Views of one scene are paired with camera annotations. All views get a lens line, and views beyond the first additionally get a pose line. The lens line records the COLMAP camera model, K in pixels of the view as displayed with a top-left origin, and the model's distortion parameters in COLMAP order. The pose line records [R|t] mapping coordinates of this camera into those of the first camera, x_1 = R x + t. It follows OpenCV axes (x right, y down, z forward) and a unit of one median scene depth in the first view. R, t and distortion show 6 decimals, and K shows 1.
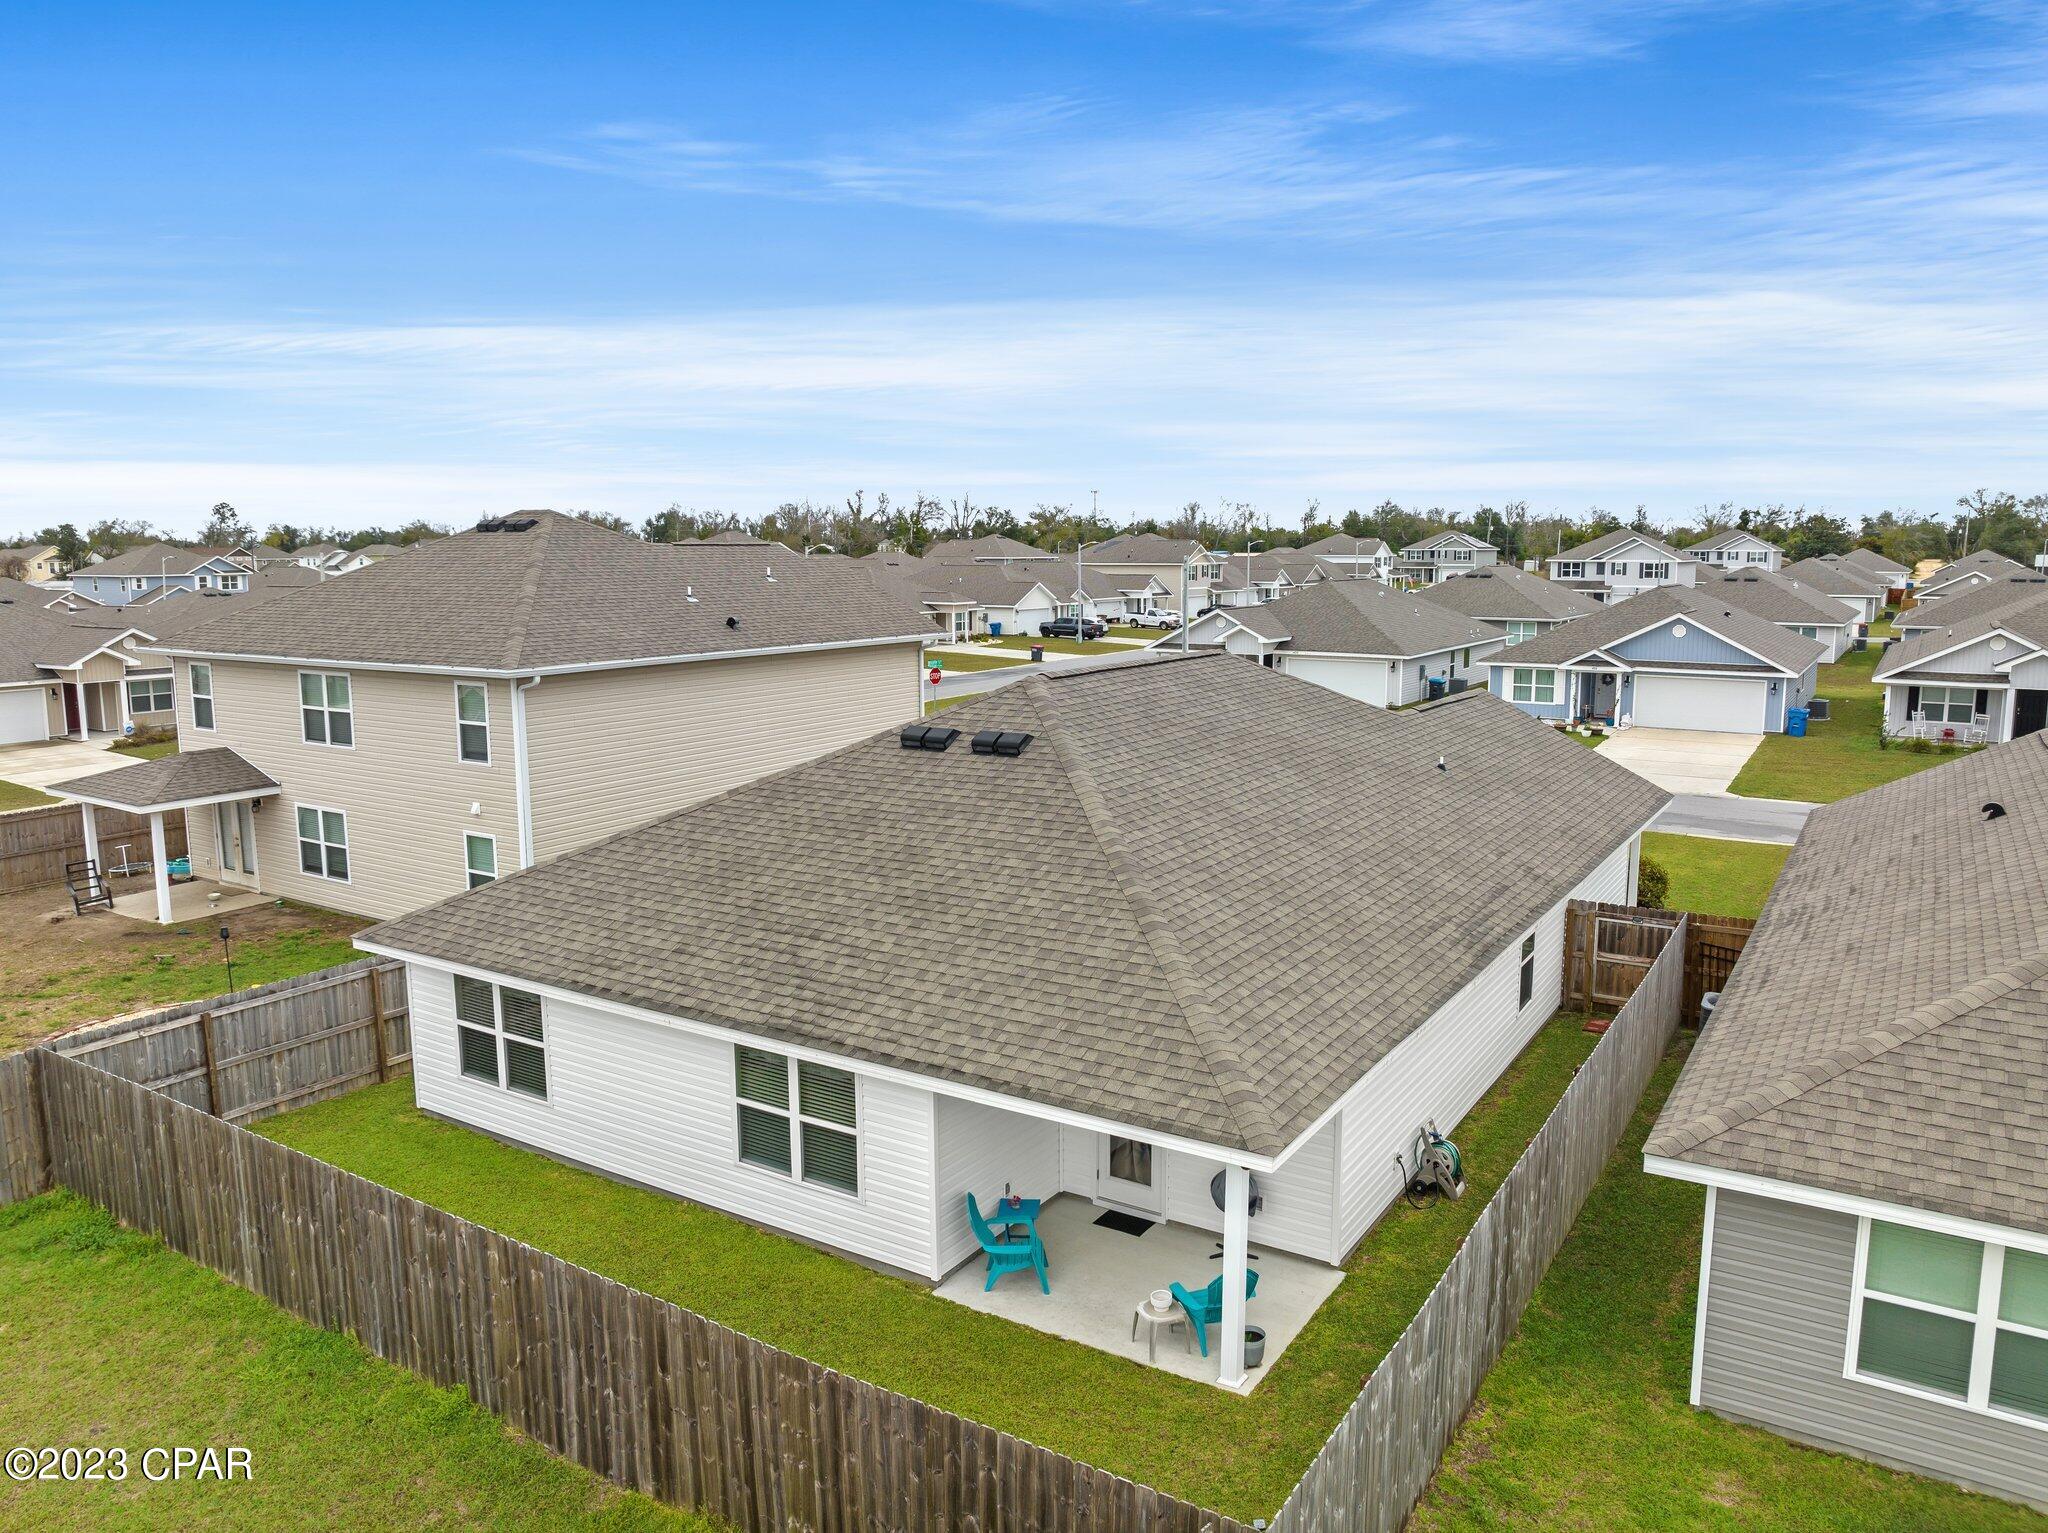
lens RADIAL K [[1437.9, 0, 1024.0], [0, 1437.9, 766.5], [0, 0, 1]] dist [-0.035721, -0.006477]
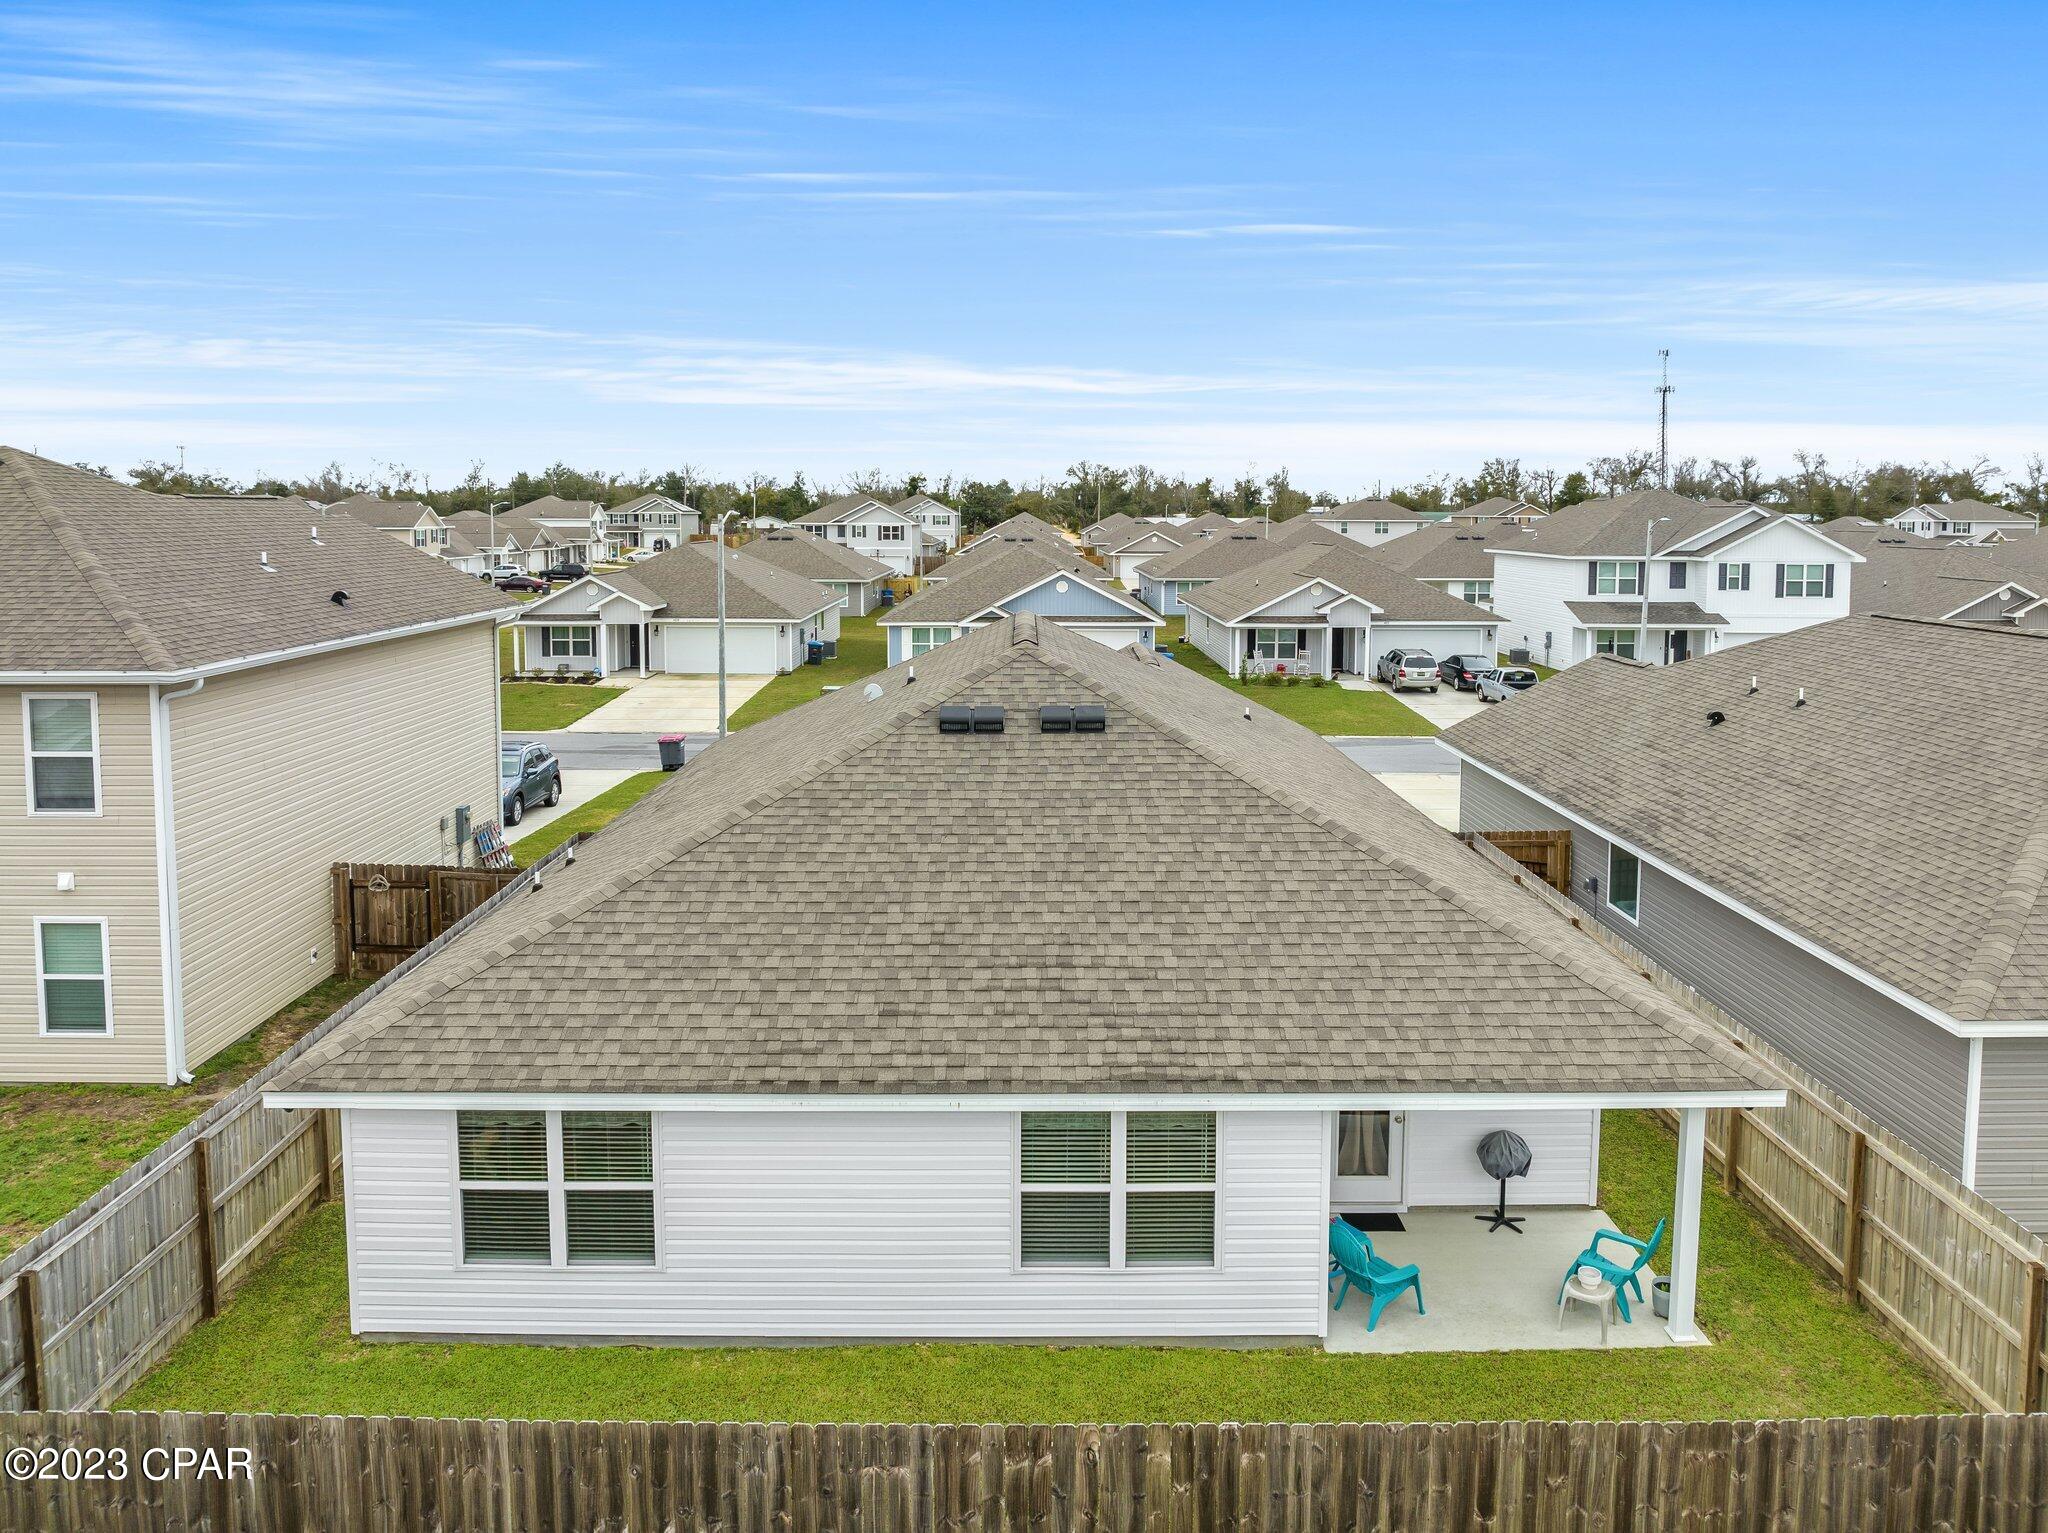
lens RADIAL K [[1490.4, 0, 1022.9], [0, 1490.4, 617.3], [0, 0, 1]] dist [-0.030451, 0.005420]
pose [[0.839177, -0.032279, 0.542900, -0.571957], [0.076046, 0.995395, -0.058364, -0.029407], [-0.538516, 0.090263, 0.837767, 0.257253]]
